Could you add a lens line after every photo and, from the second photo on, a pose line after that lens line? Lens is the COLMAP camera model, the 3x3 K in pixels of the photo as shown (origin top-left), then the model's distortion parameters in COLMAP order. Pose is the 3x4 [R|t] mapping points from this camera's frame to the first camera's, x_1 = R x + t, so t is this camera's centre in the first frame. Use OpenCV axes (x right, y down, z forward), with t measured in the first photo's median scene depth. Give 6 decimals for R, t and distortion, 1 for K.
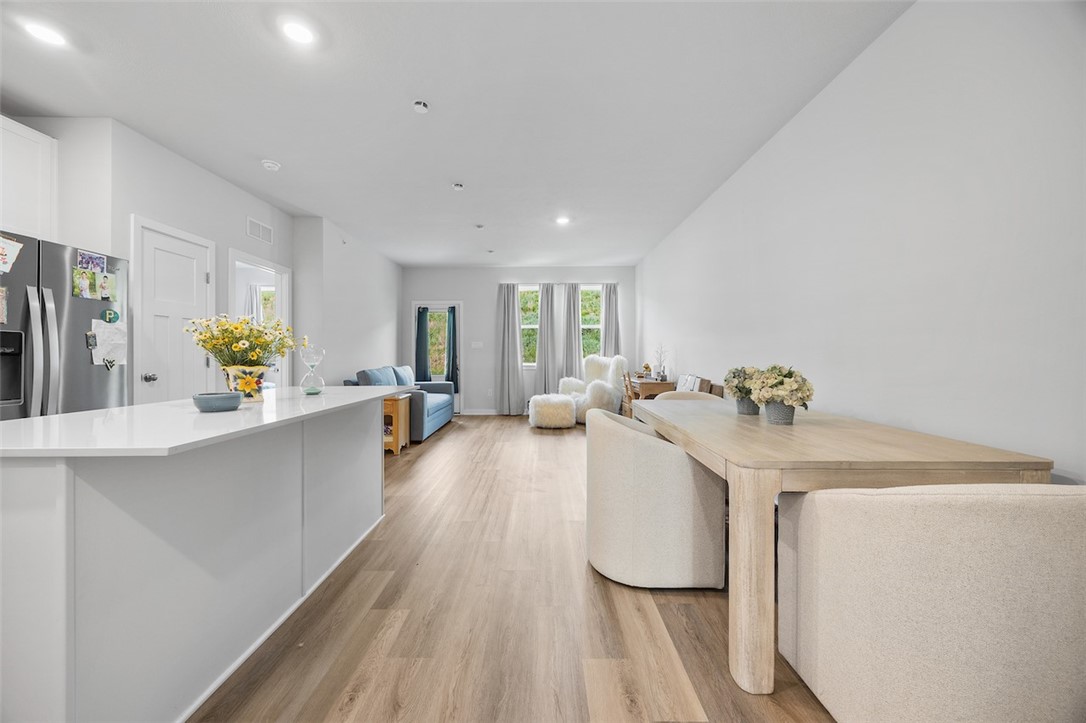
lens RADIAL K [[418.7, 0, 544.3], [0, 418.7, 356.2], [0, 0, 1]] dist [0.000249, 0.000382]
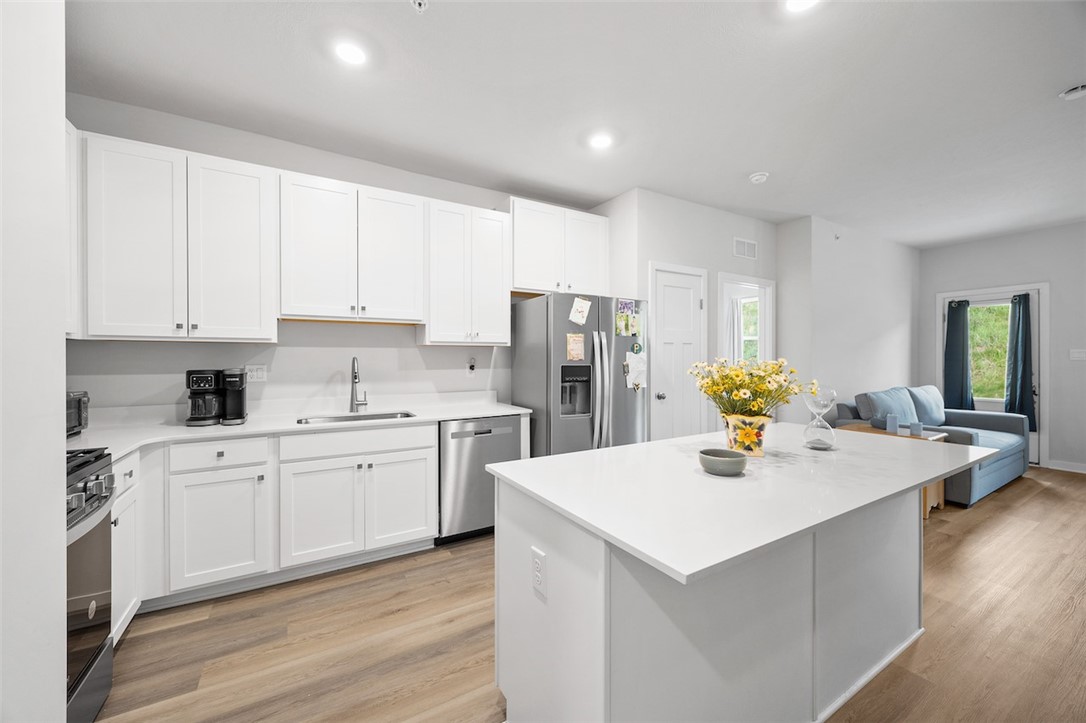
lens RADIAL K [[418.7, 0, 532.6], [0, 418.7, 360.3], [0, 0, 1]] dist [0.000249, 0.000382]
pose [[0.499374, 0.004728, -0.866373, -0.084672], [0.000544, 0.999983, 0.005771, -0.048466], [0.866386, -0.003354, 0.499363, 0.083522]]
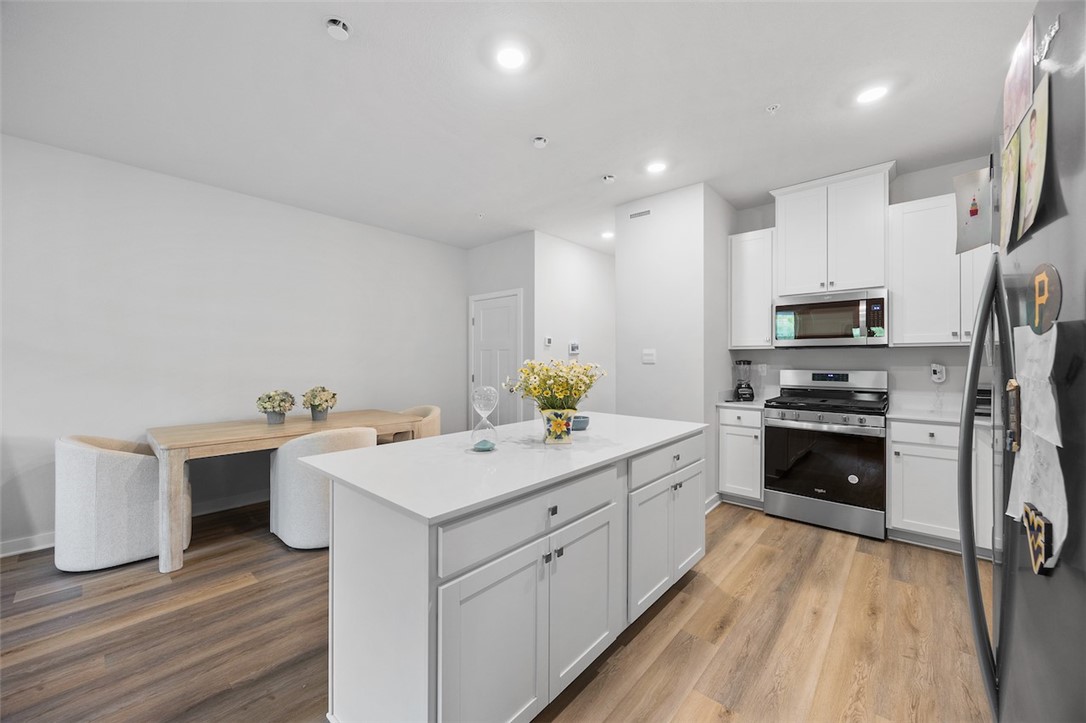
lens RADIAL K [[418.7, 0, 539.9], [0, 418.7, 362.1], [0, 0, 1]] dist [0.000249, 0.000382]
pose [[-0.745446, 0.005719, 0.666541, -0.713328], [0.002825, 0.999981, -0.005421, -0.041833], [-0.666560, -0.002158, -0.745449, 0.935347]]
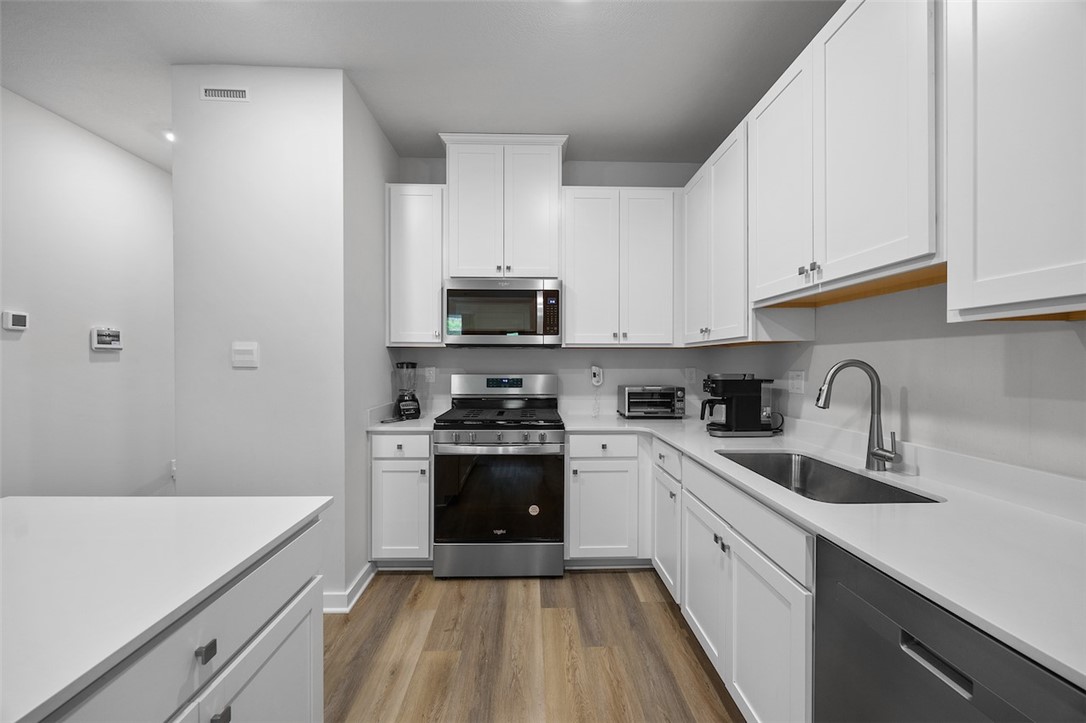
lens RADIAL K [[418.7, 0, 543.6], [0, 418.7, 367.3], [0, 0, 1]] dist [0.000249, 0.000382]
pose [[-0.999583, 0.005201, -0.028408, -0.621231], [0.004854, 0.999913, 0.012290, -0.049207], [0.028470, 0.012147, -0.999521, 0.579660]]
